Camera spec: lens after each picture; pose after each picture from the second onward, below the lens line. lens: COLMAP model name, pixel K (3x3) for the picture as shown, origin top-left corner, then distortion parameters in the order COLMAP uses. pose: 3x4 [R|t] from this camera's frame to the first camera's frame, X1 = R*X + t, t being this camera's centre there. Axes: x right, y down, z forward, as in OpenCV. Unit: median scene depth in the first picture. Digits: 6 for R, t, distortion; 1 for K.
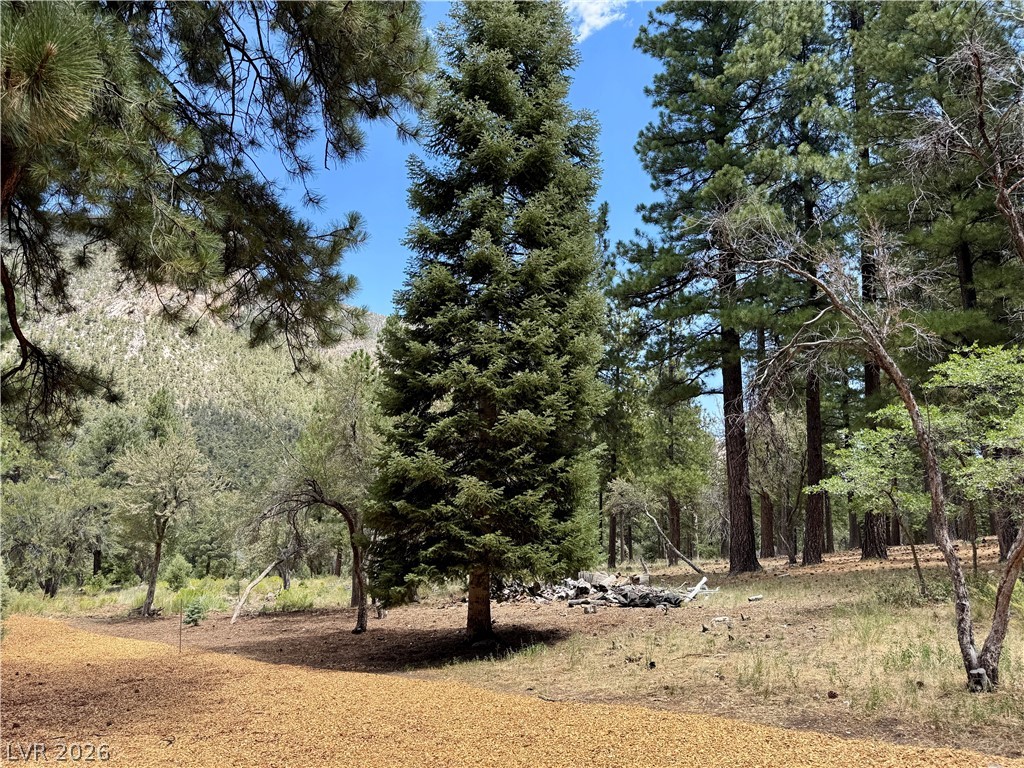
lens RADIAL K [[717.6, 0, 515.4], [0, 717.6, 383.5], [0, 0, 1]] dist [0.070529, -0.093906]
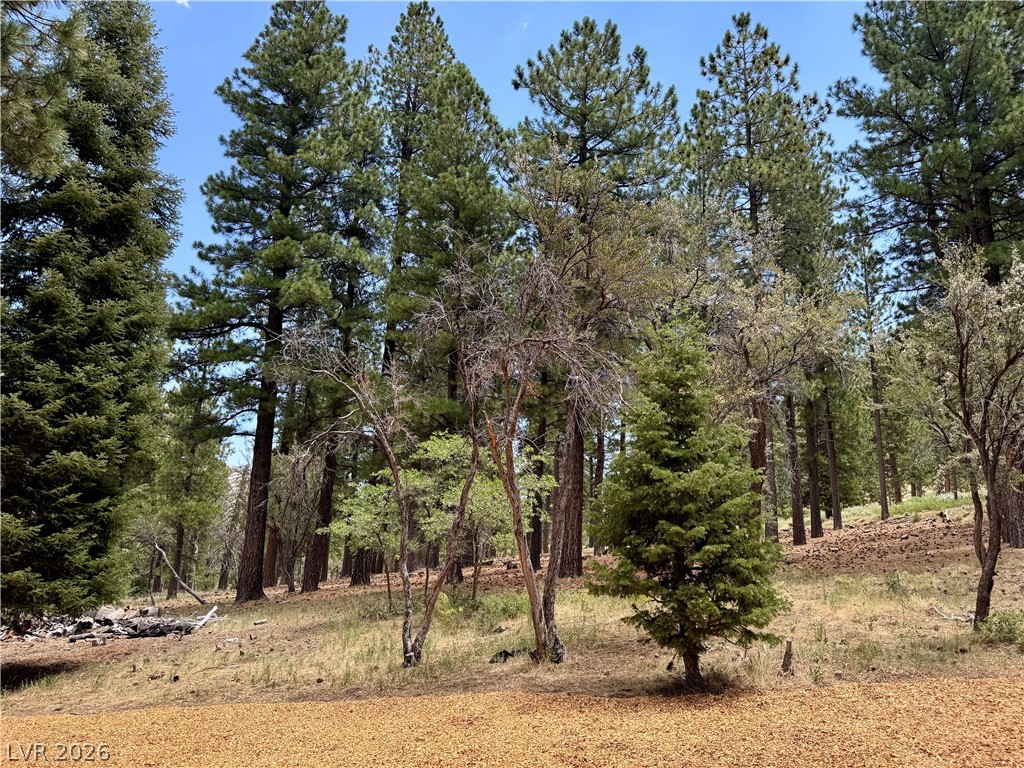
lens RADIAL K [[718.6, 0, 512.0], [0, 718.6, 384.0], [0, 0, 1]] dist [0.079517, -0.088816]
pose [[0.796637, 0.145677, 0.586642, -0.102444], [-0.123647, 0.989276, -0.077752, -0.047242], [-0.591677, -0.010597, 0.806106, -0.204033]]
